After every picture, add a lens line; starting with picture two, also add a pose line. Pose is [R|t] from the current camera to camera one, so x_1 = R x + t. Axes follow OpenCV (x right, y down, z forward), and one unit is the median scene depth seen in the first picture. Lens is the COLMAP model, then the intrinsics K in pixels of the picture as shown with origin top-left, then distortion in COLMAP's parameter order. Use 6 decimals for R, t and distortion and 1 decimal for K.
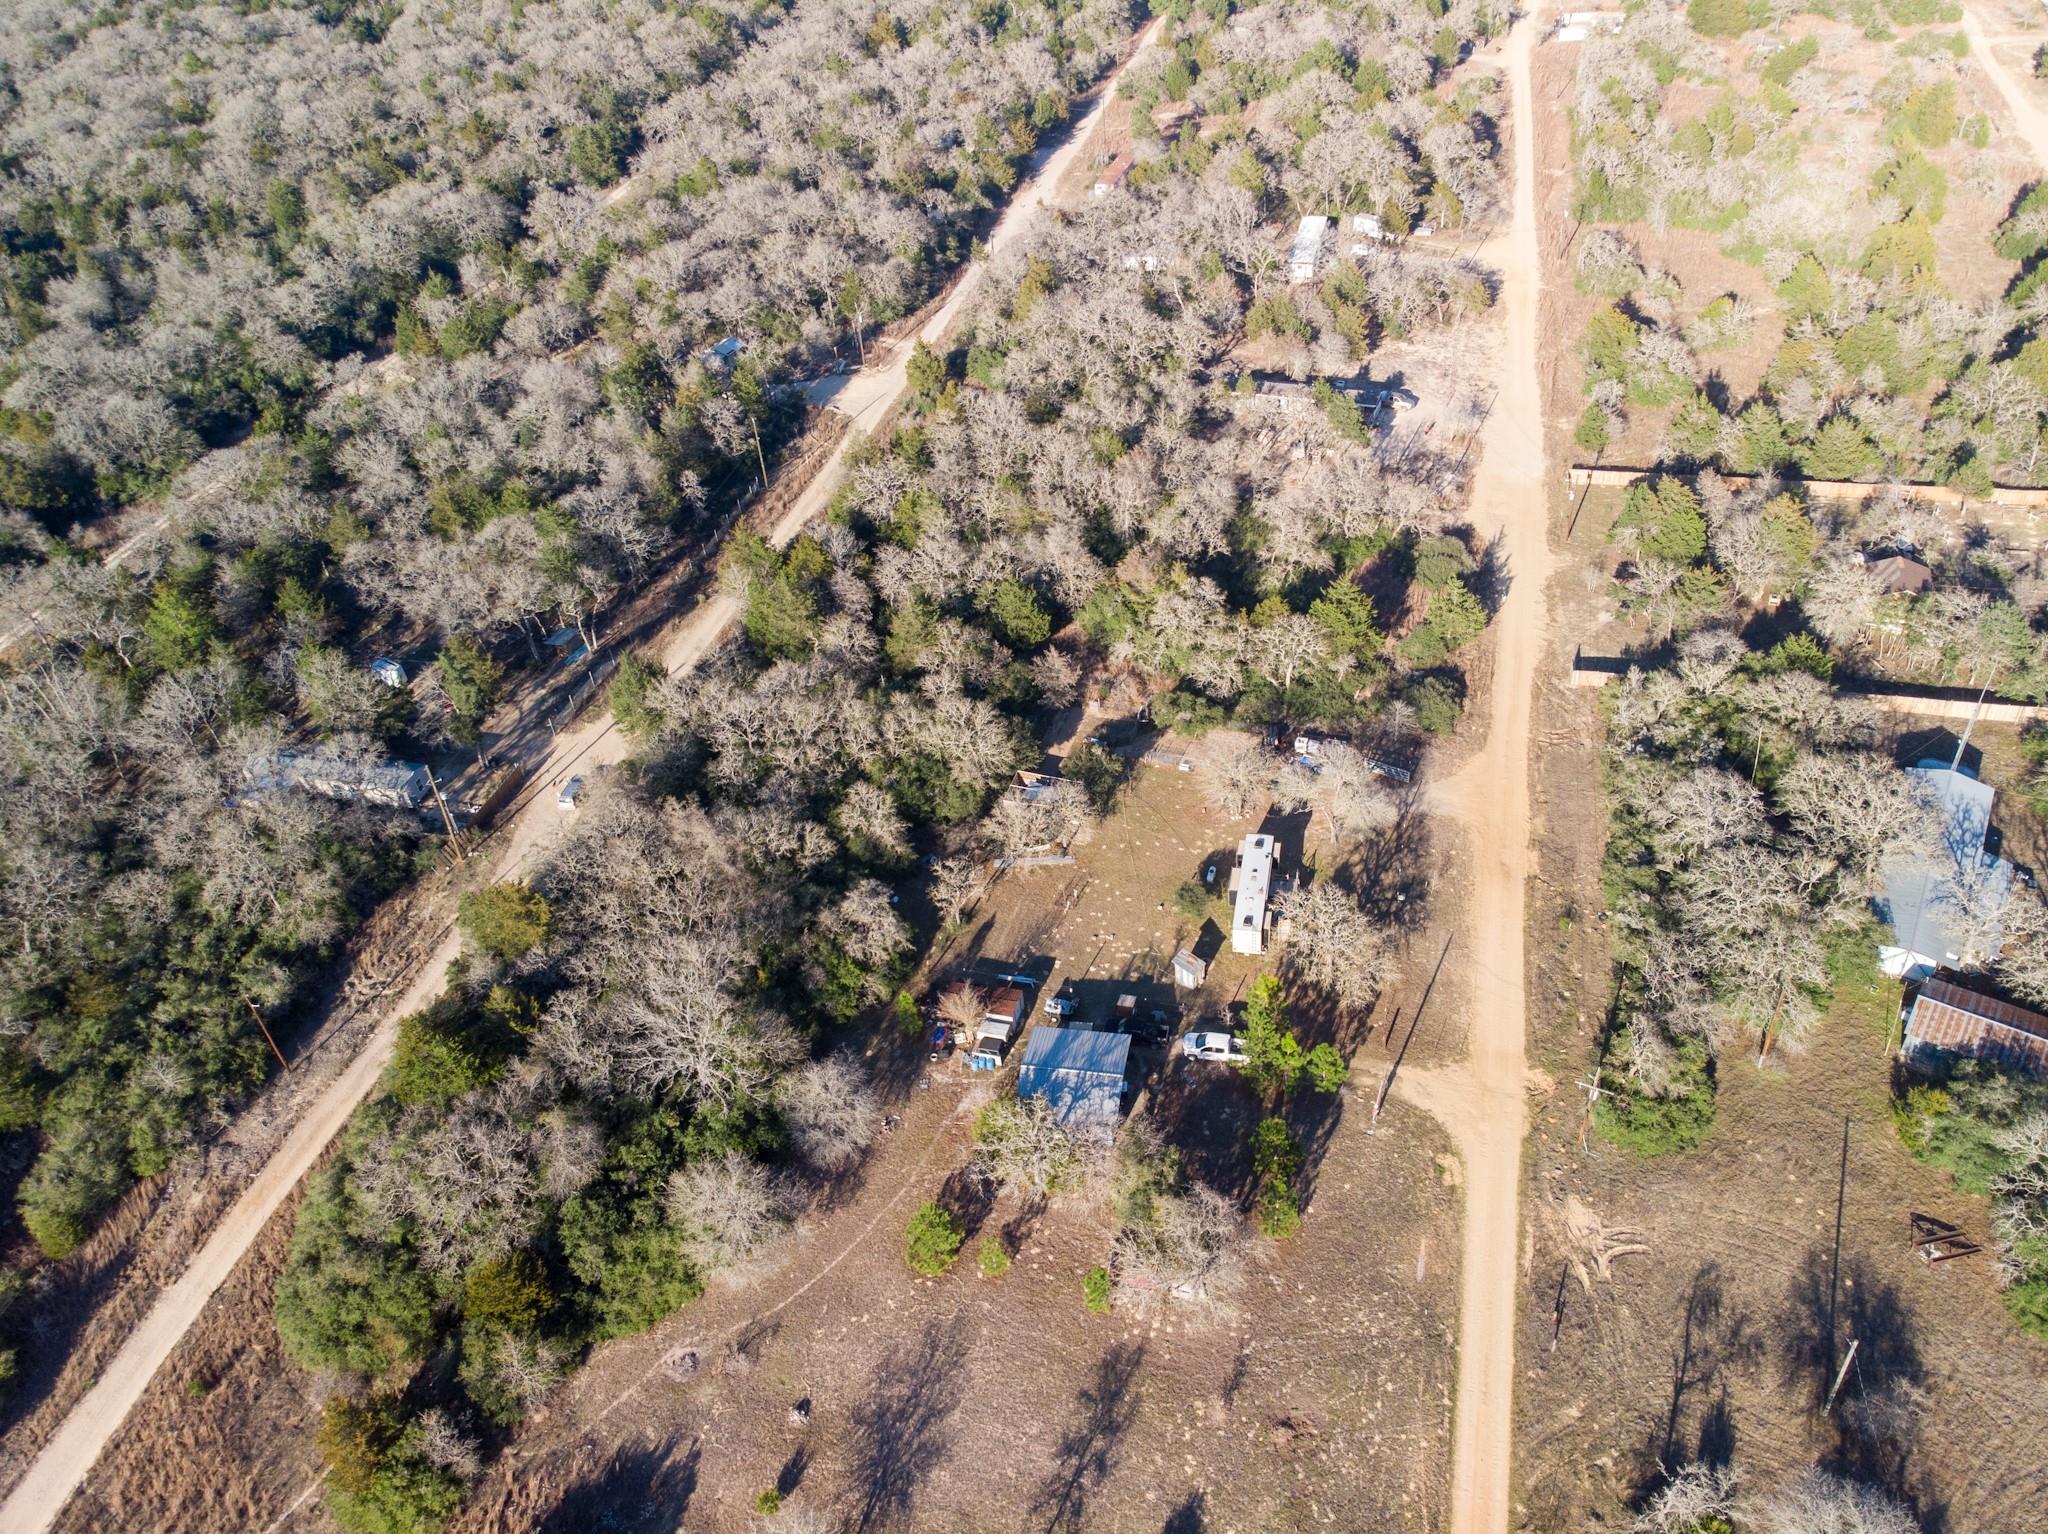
lens RADIAL K [[1505.4, 0, 1025.8], [0, 1505.4, 768.0], [0, 0, 1]] dist [0.004155, 0.010221]
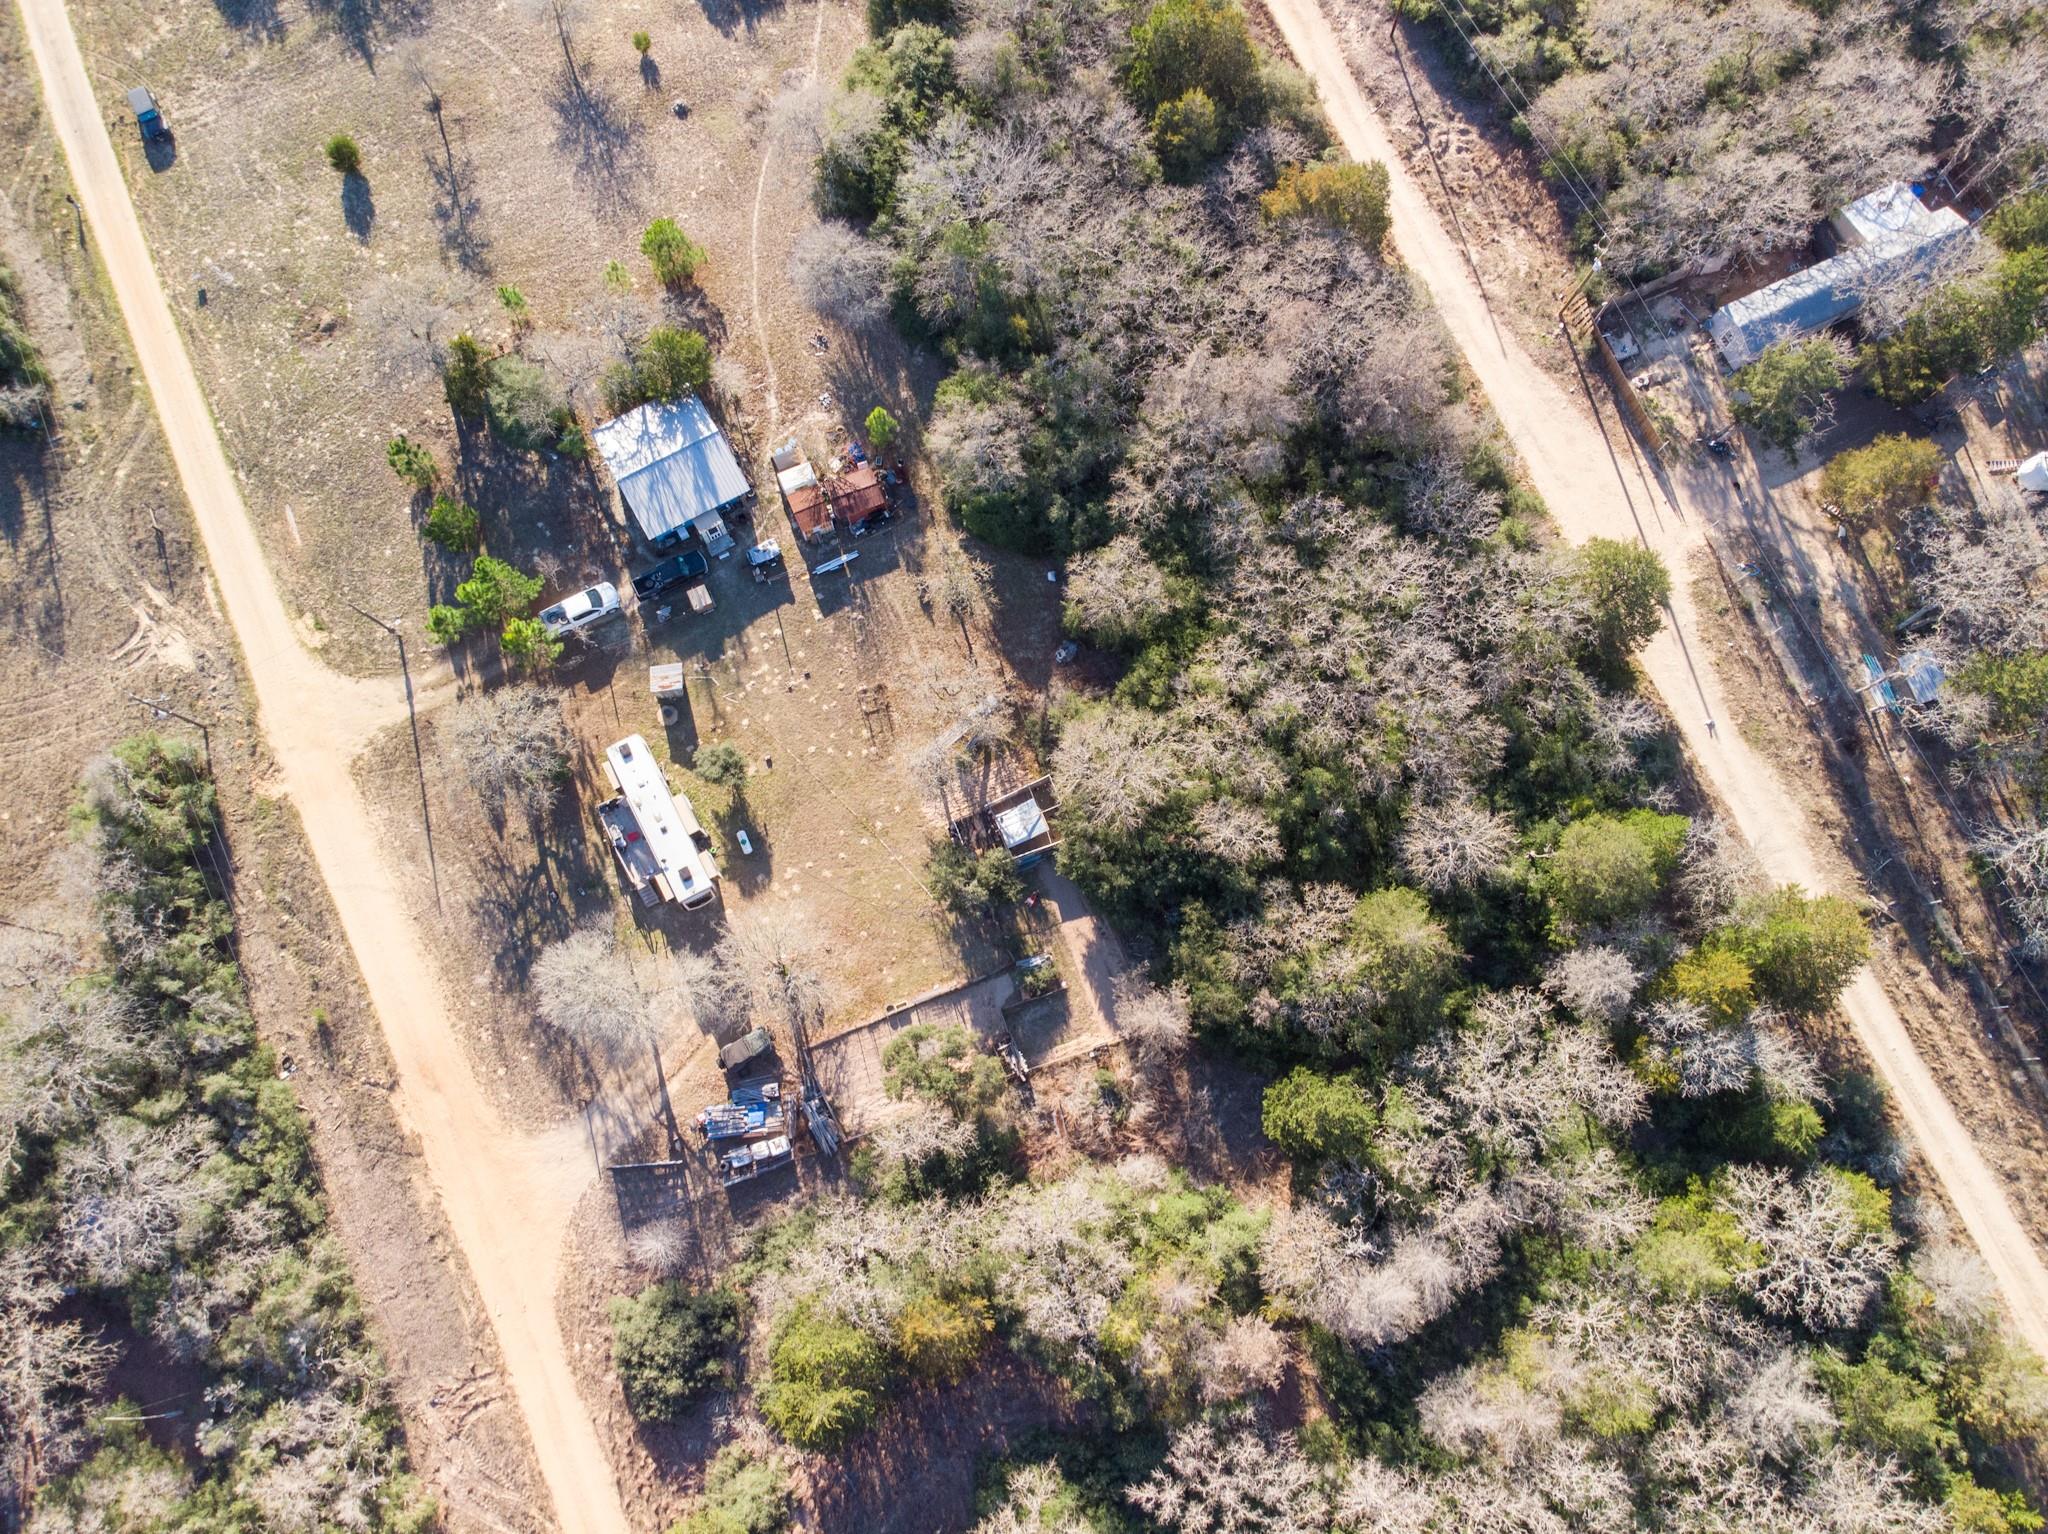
lens RADIAL K [[1486.3, 0, 1026.9], [0, 1486.3, 763.9], [0, 0, 1]] dist [-0.004467, 0.016367]
pose [[-0.760236, 0.645810, -0.070495, 0.043063], [-0.361204, -0.330002, 0.872142, -0.635548], [0.539975, 0.688497, 0.484148, 0.695467]]
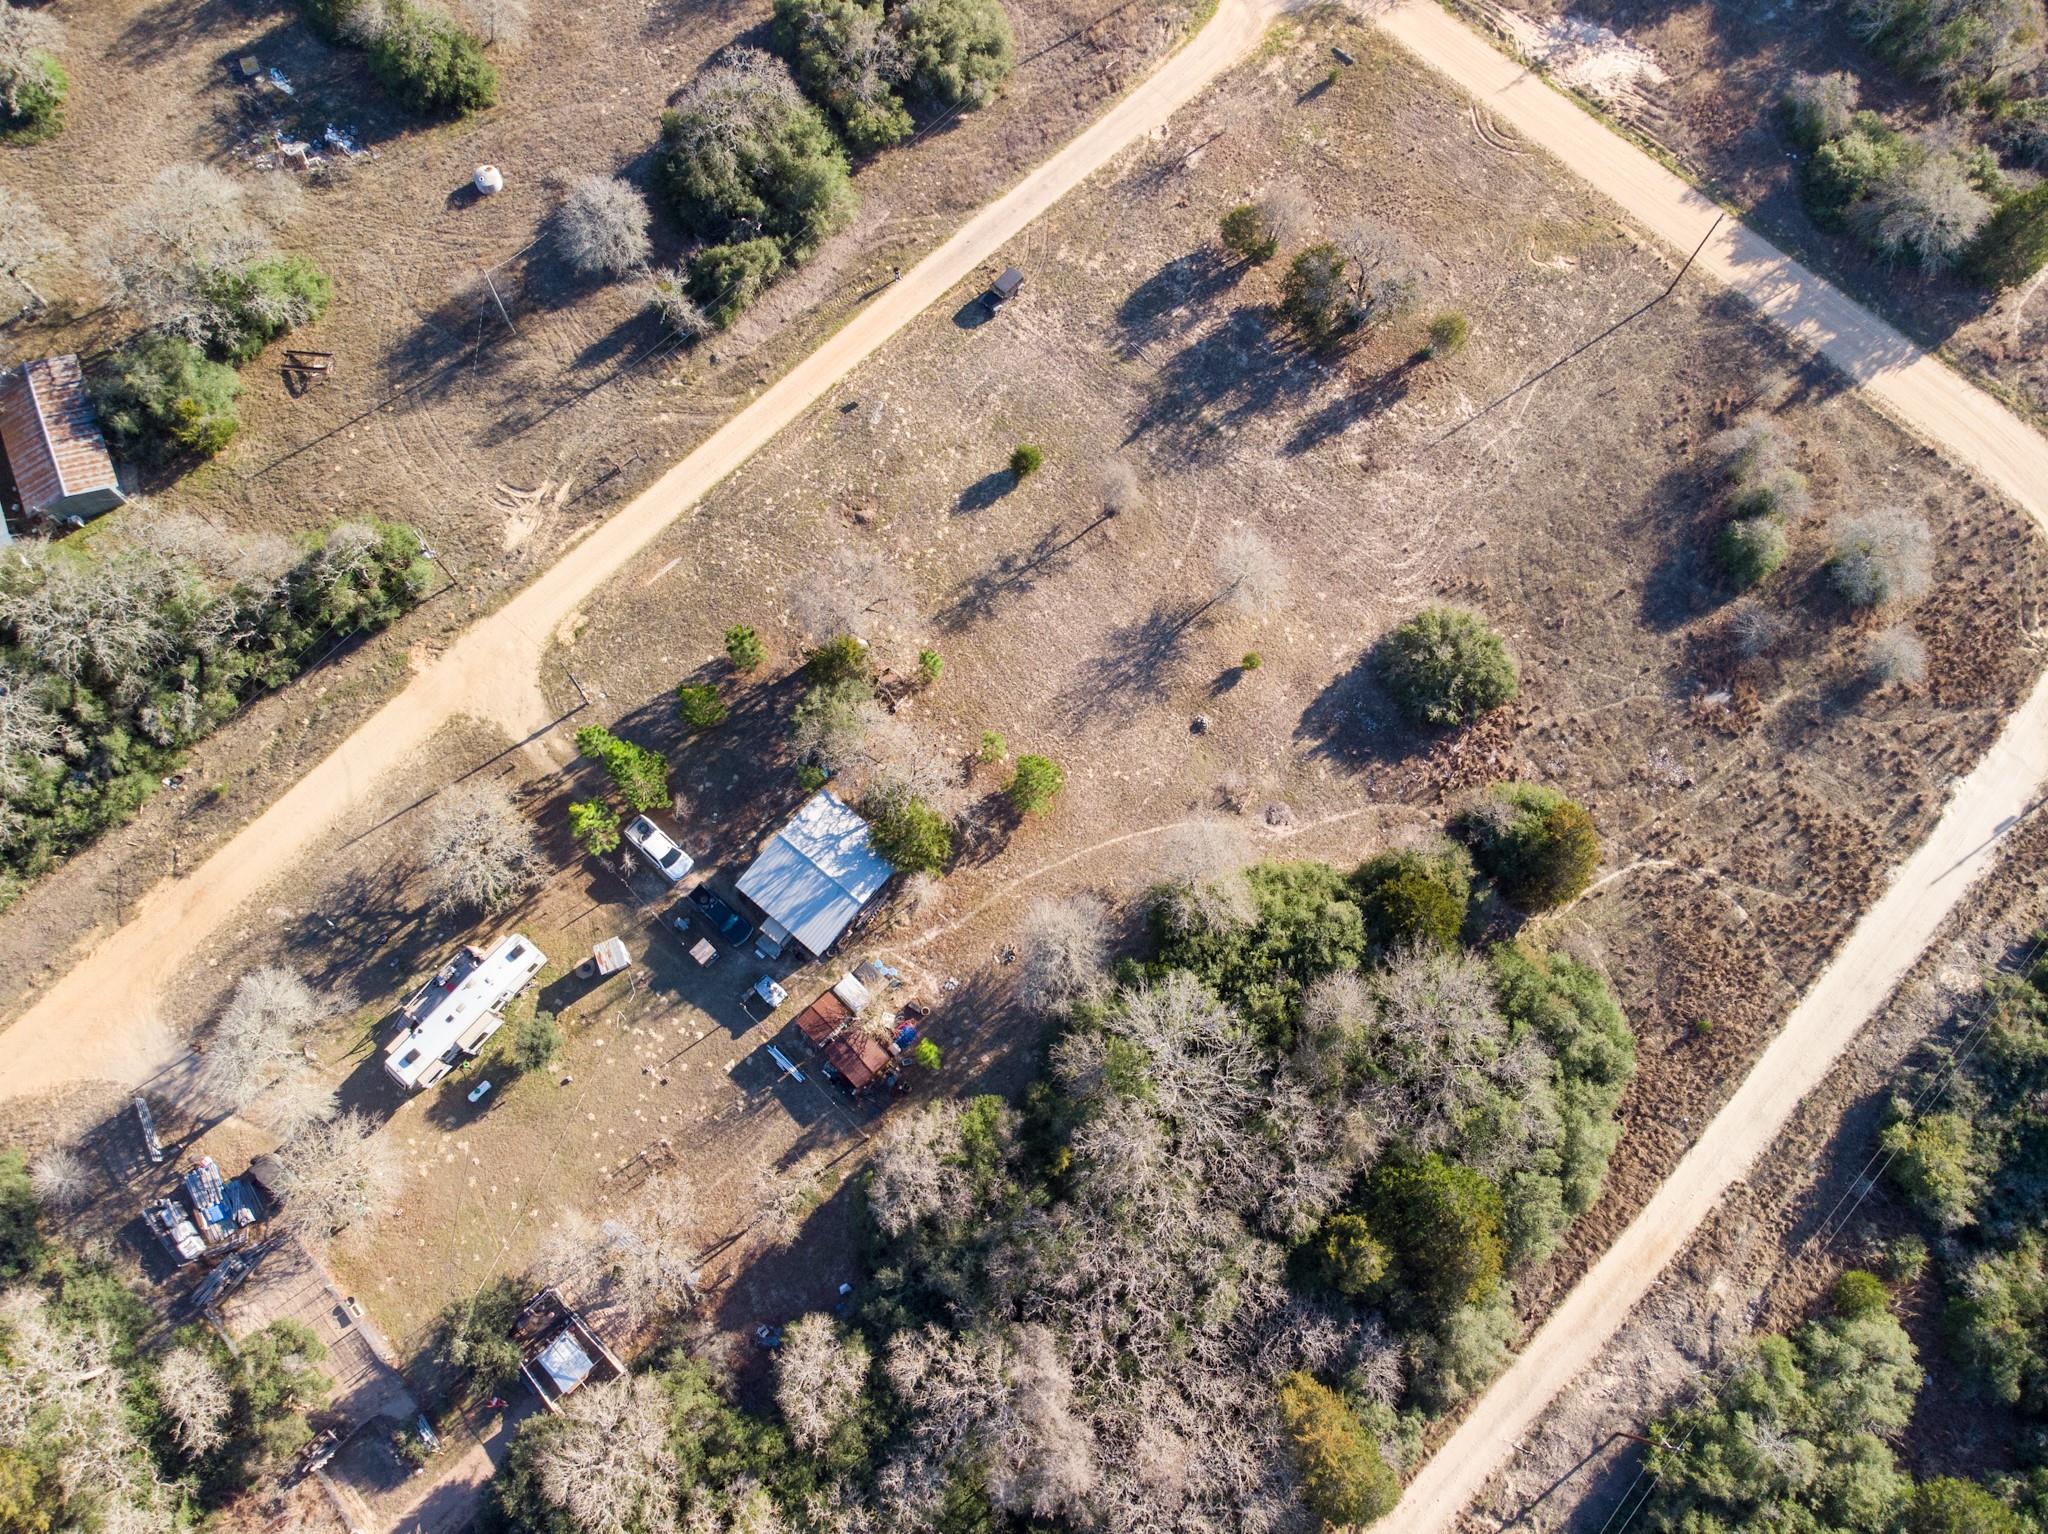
lens RADIAL K [[1488.8, 0, 1025.5], [0, 1488.8, 768.8], [0, 0, 1]] dist [0.000073, 0.015673]
pose [[-0.875555, -0.440869, 0.197581, -0.201753], [0.335308, -0.260107, 0.905490, -0.491230], [-0.347810, 0.859057, 0.375565, 0.481302]]
